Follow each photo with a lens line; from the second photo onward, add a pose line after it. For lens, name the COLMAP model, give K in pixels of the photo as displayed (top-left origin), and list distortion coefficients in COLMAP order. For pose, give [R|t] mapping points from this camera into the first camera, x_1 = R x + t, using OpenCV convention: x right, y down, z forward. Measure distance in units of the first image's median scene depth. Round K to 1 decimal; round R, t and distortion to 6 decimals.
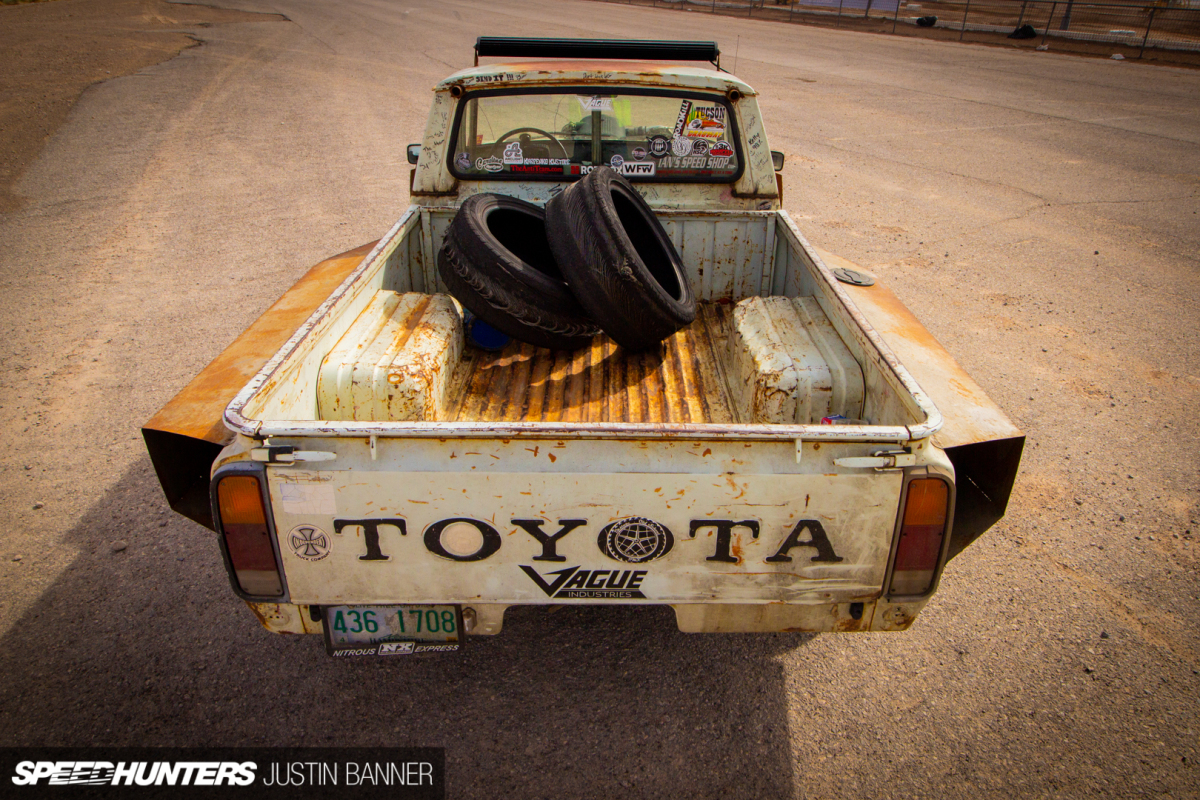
lens RADIAL K [[858.6, 0, 600.0], [0, 858.6, 400.0], [0, 0, 1]] dist [0.004696, -0.000555]
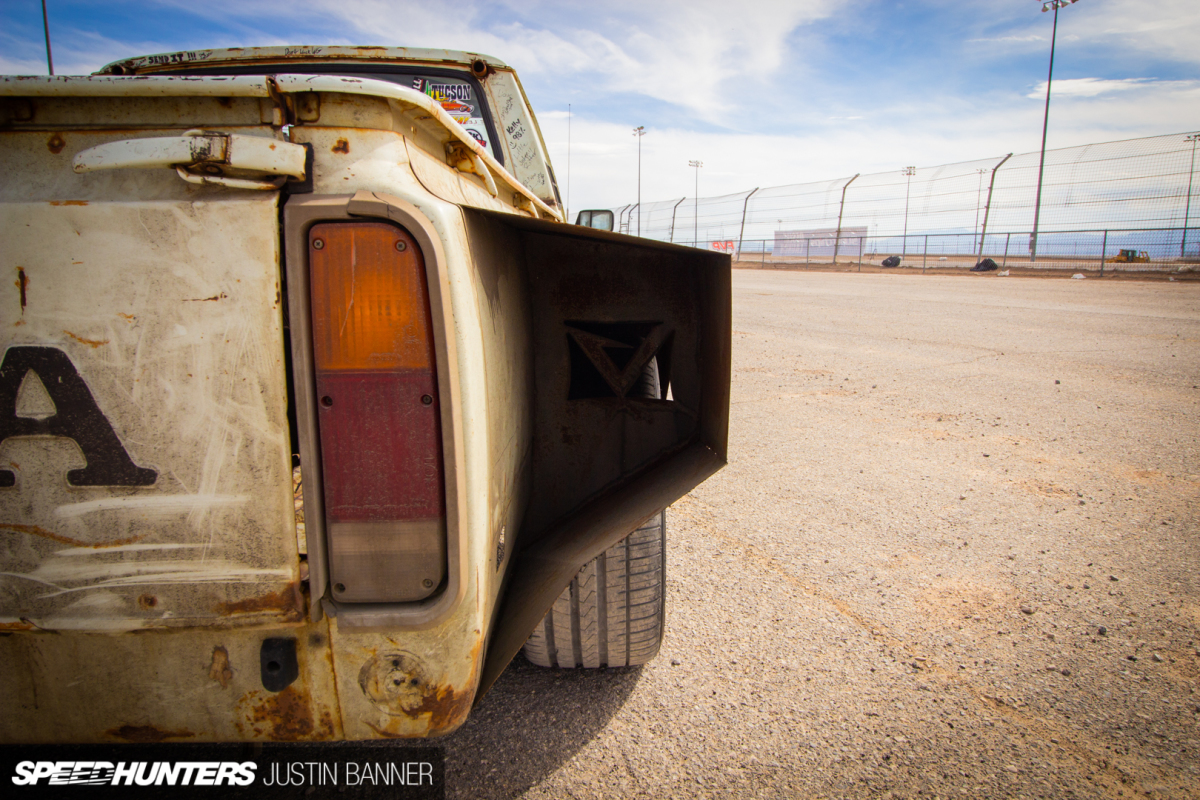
lens RADIAL K [[827.6, 0, 600.0], [0, 827.6, 400.0], [0, 0, 1]] dist [0.009546, -0.005603]
pose [[0.999245, -0.020730, -0.032865, 0.284335], [0.009563, 0.950982, -0.309100, 0.156493], [0.037662, 0.308552, 0.950462, 0.398773]]
